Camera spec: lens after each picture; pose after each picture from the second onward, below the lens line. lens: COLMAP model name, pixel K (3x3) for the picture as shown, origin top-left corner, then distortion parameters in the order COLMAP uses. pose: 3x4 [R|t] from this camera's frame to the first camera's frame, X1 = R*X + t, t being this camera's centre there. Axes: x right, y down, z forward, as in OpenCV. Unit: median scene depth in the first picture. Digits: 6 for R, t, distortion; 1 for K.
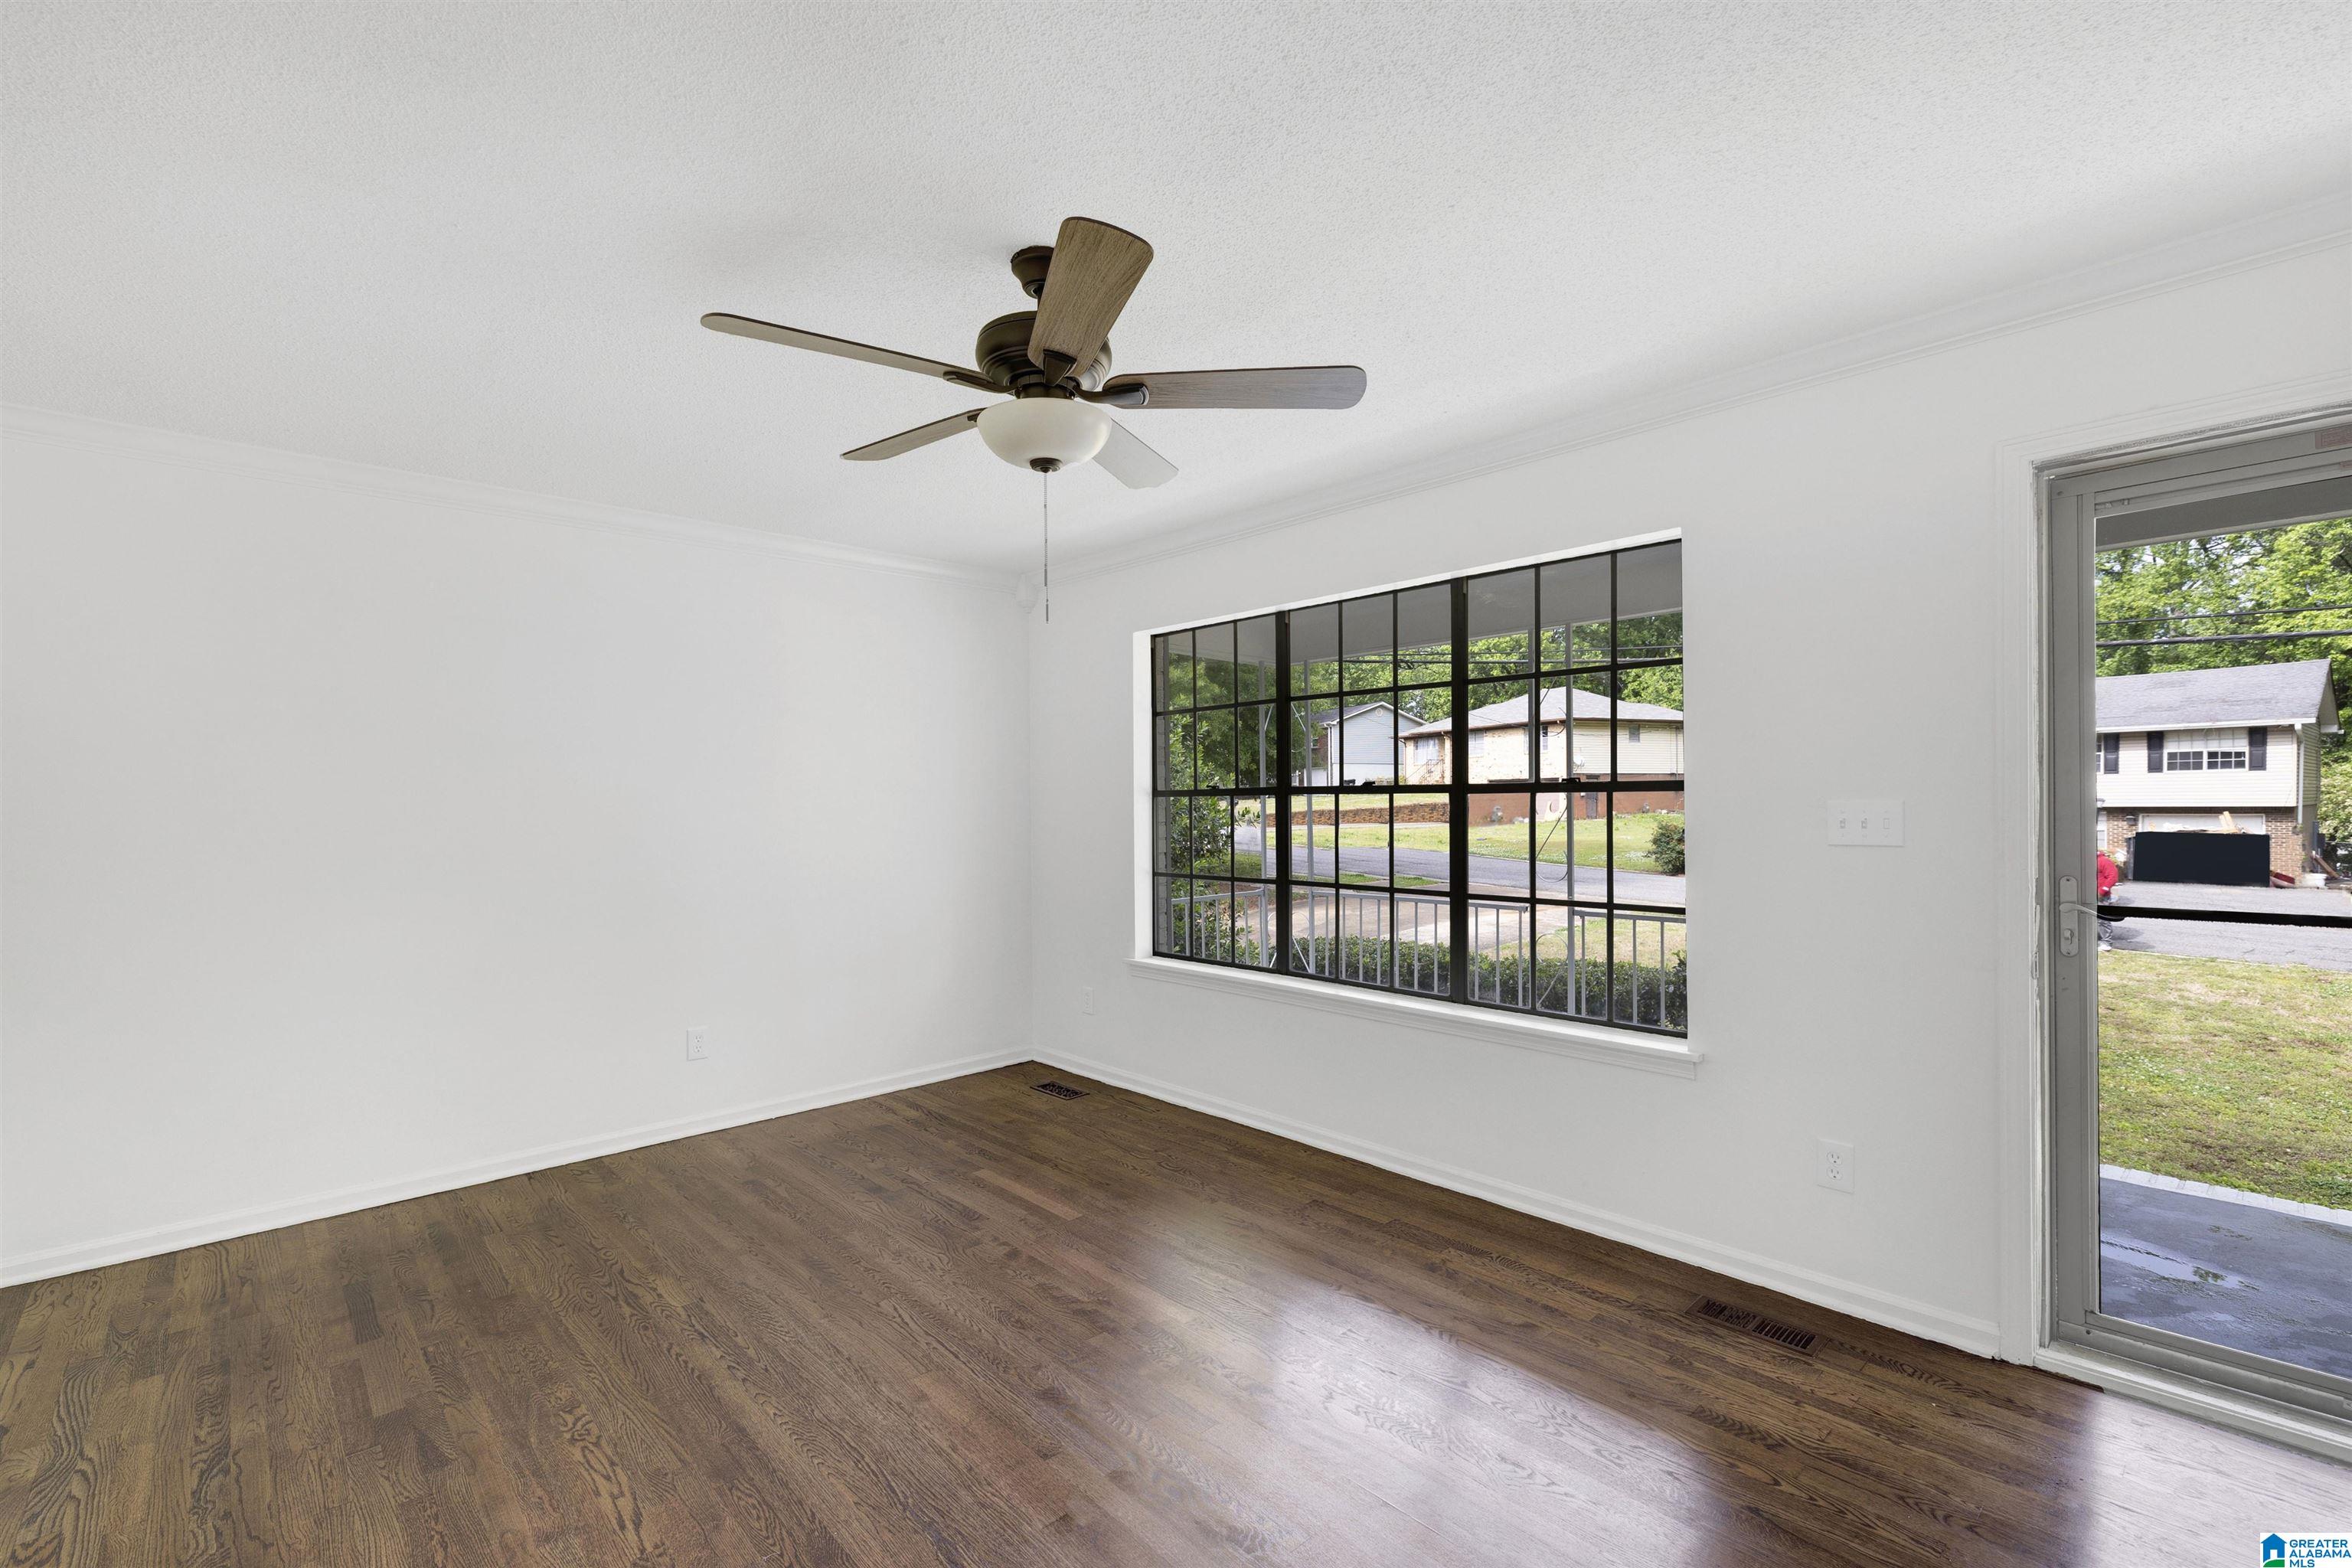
lens RADIAL K [[1024.0, 0, 1174.3], [0, 1024.0, 799.5], [0, 0, 1]] dist [0.002975, -0.001035]
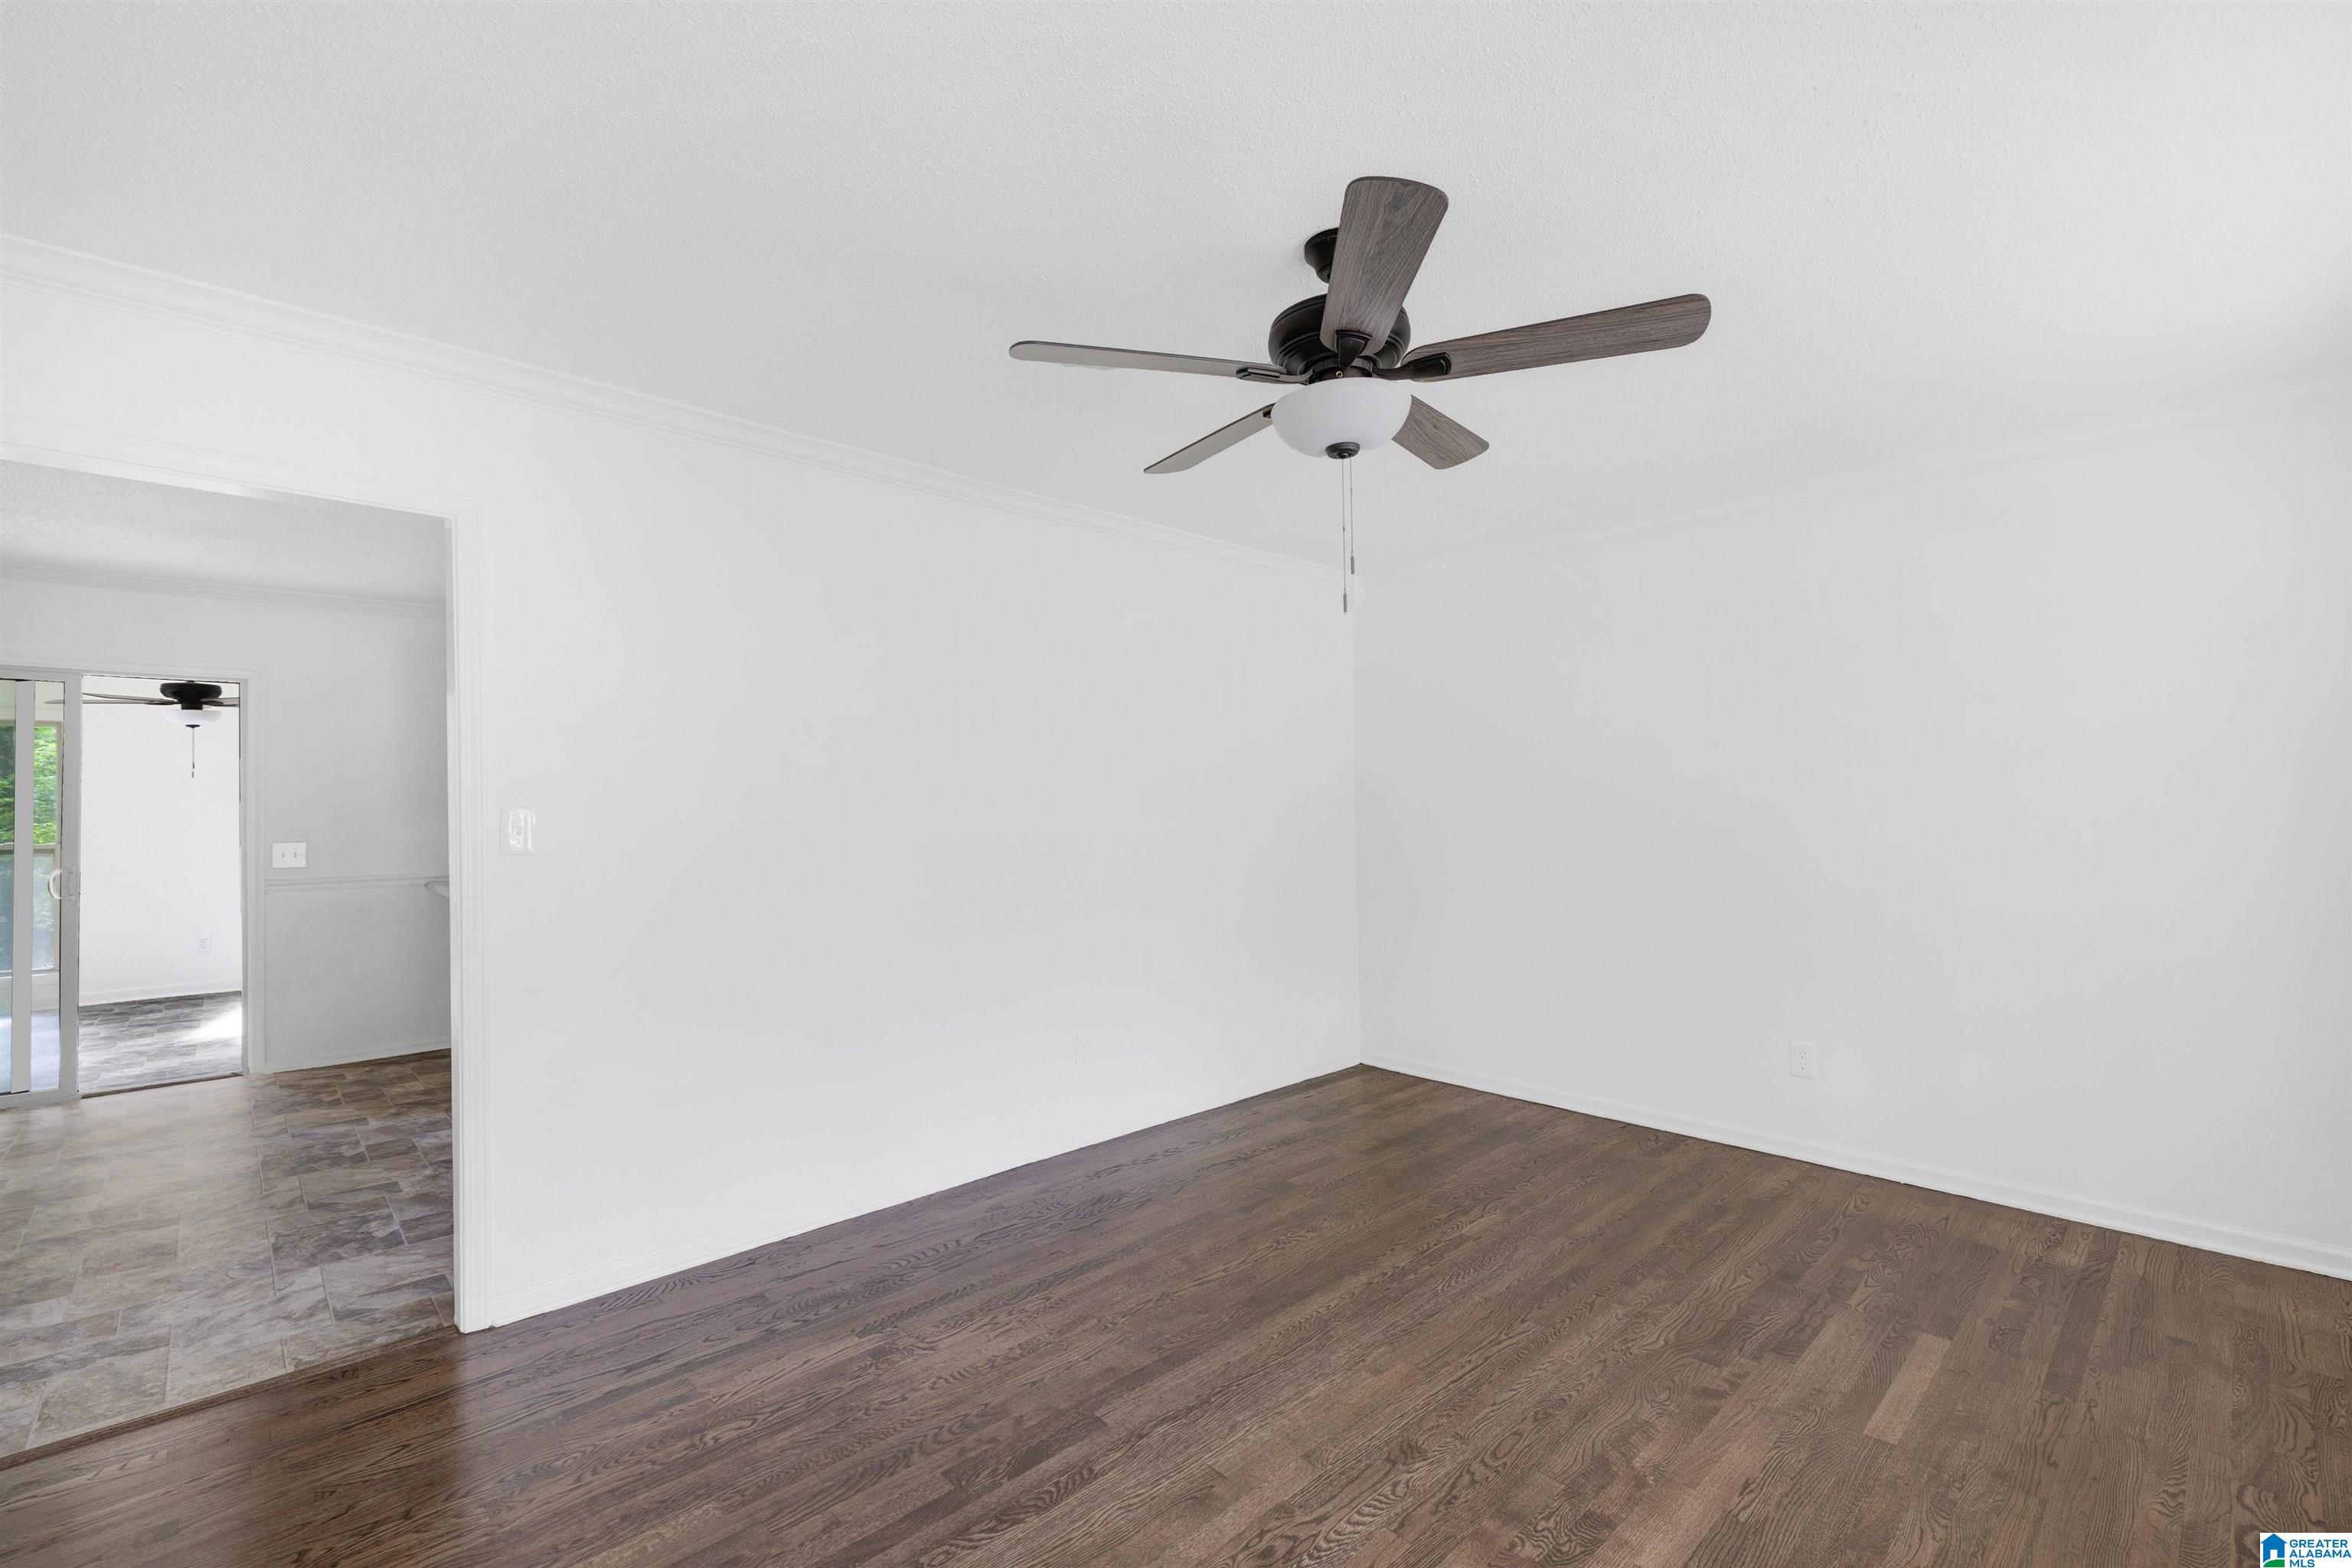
lens RADIAL K [[1024.0, 0, 1162.7], [0, 1024.0, 791.1], [0, 0, 1]] dist [0.002975, -0.001035]
pose [[-0.011562, -0.002244, -0.999931, 0.594138], [0.012089, 0.999924, -0.002384, -0.005267], [0.999860, -0.012116, -0.011534, 0.595278]]
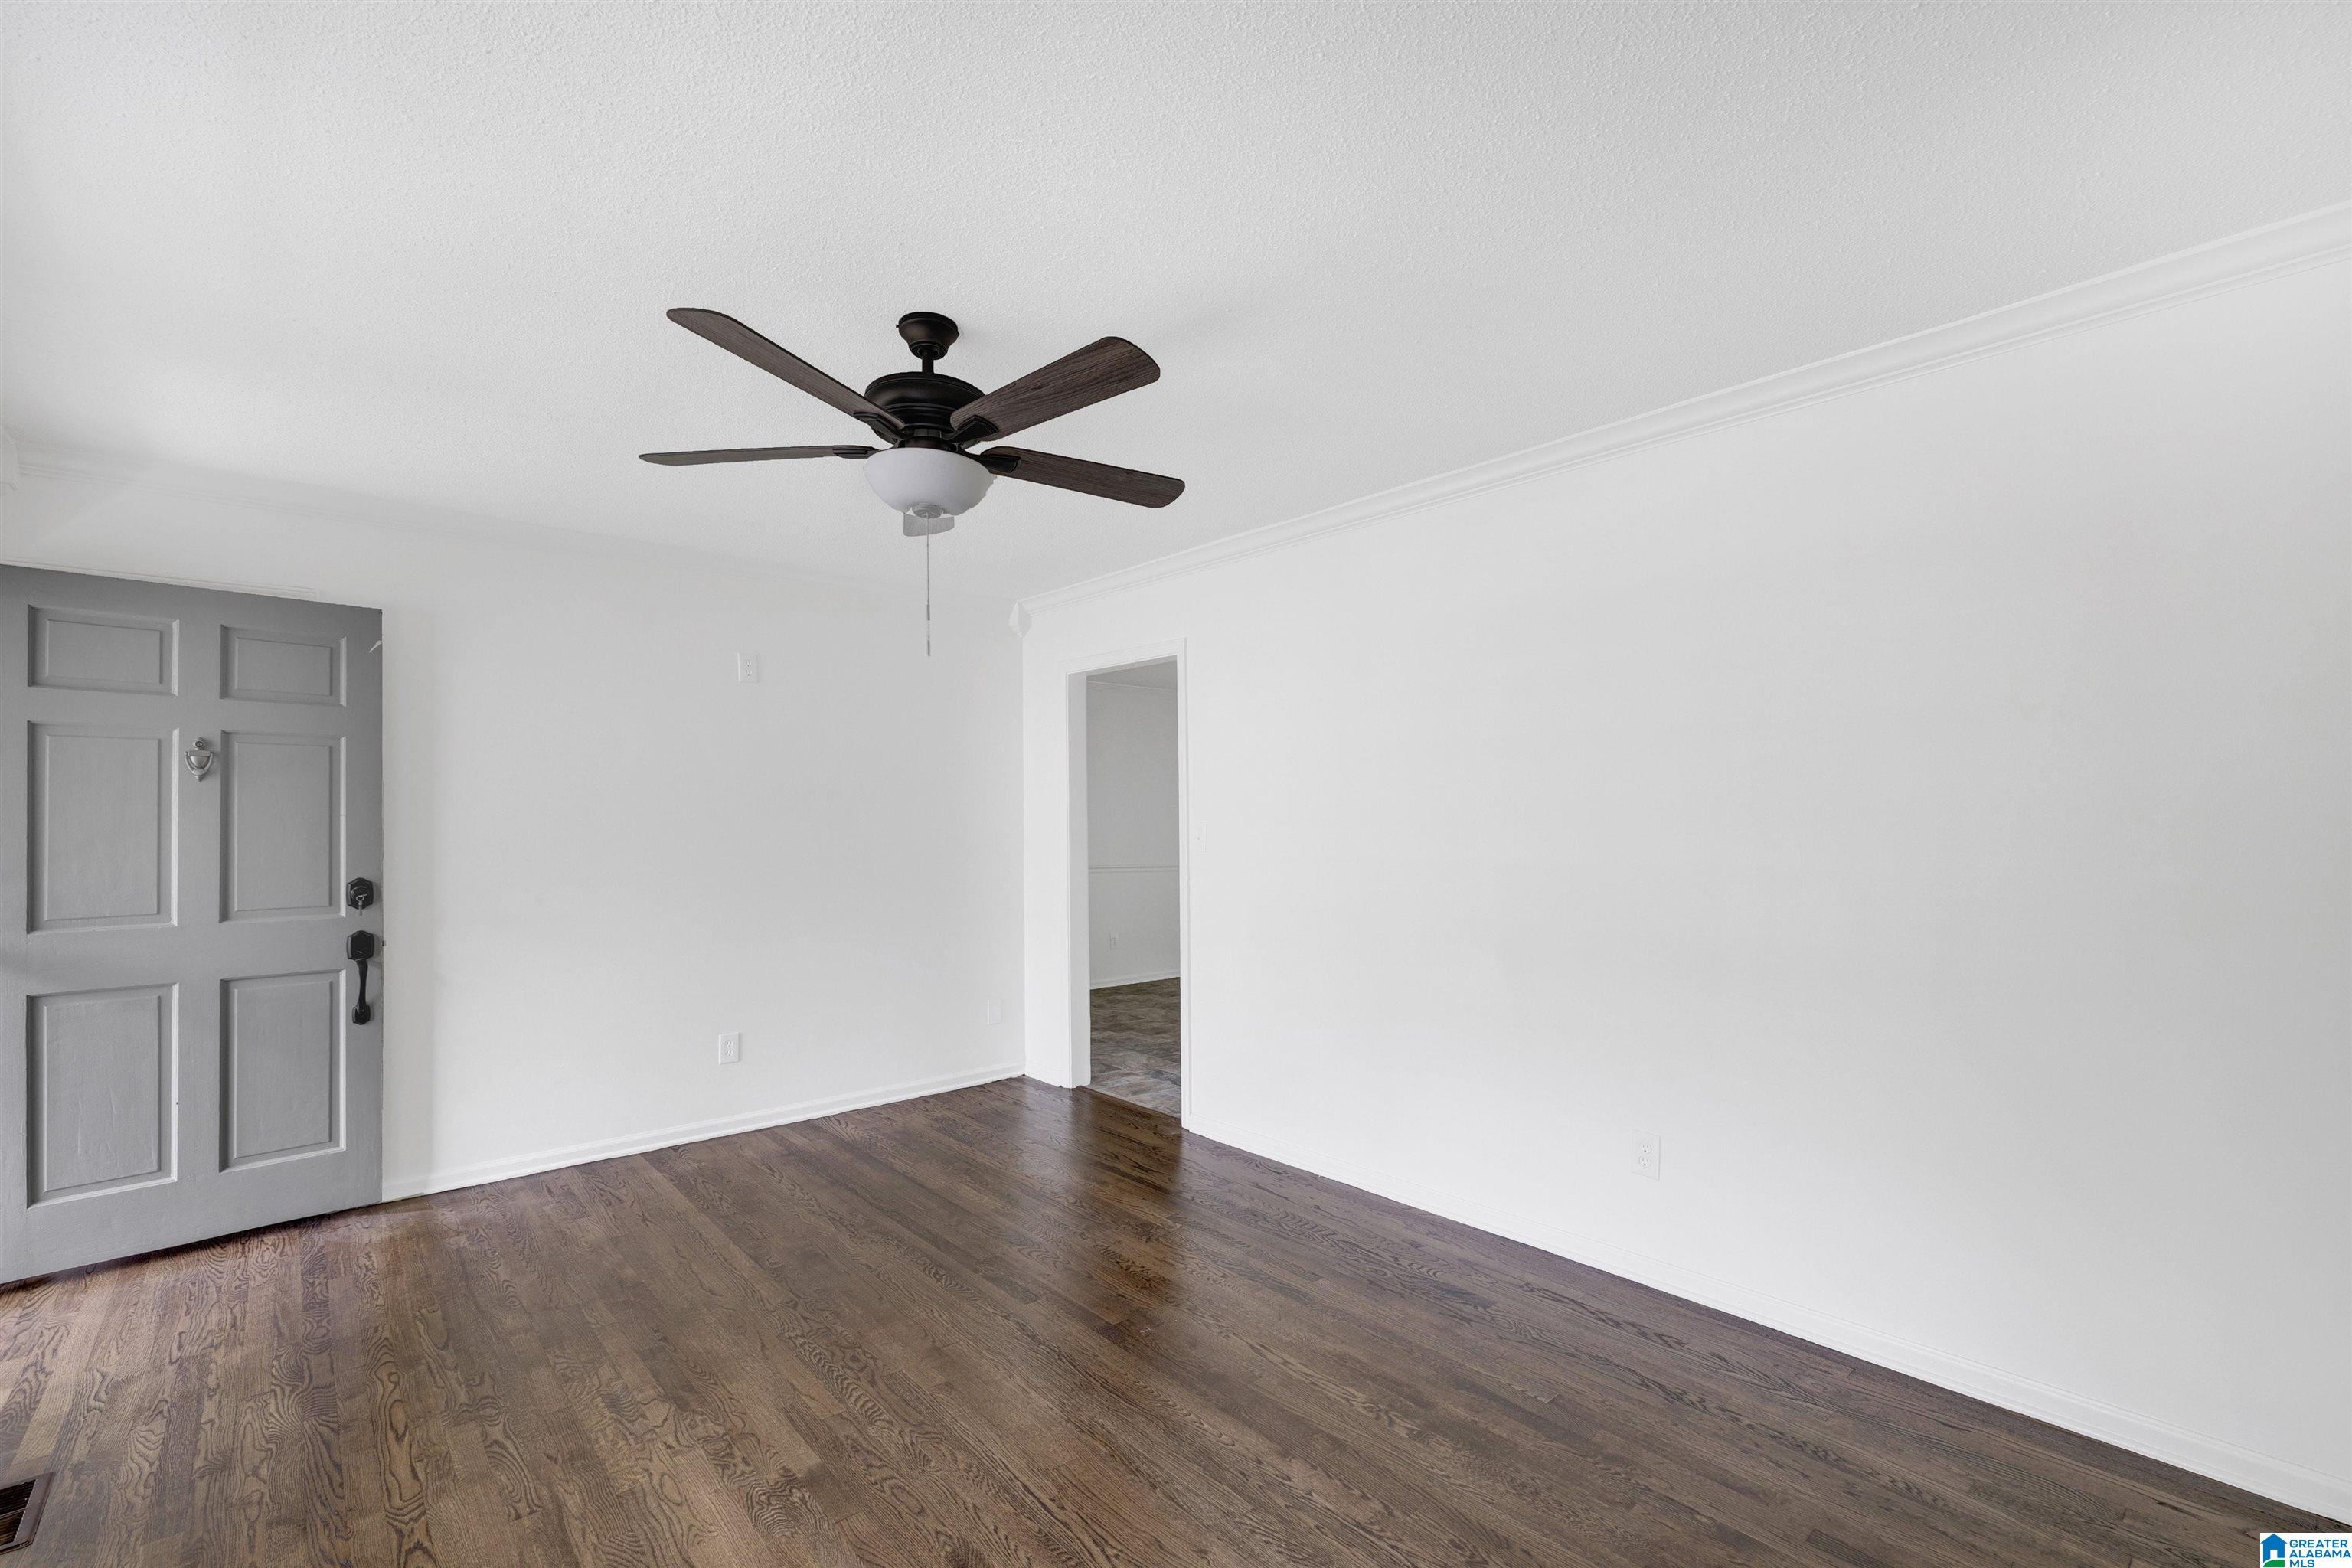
lens RADIAL K [[1024.0, 0, 1170.2], [0, 1024.0, 801.2], [0, 0, 1]] dist [0.002975, -0.001035]
pose [[-0.999216, 0.004450, 0.039337, -0.283960], [0.003674, 0.999798, -0.019759, 0.001052], [-0.039417, -0.019599, -0.999031, 1.458687]]
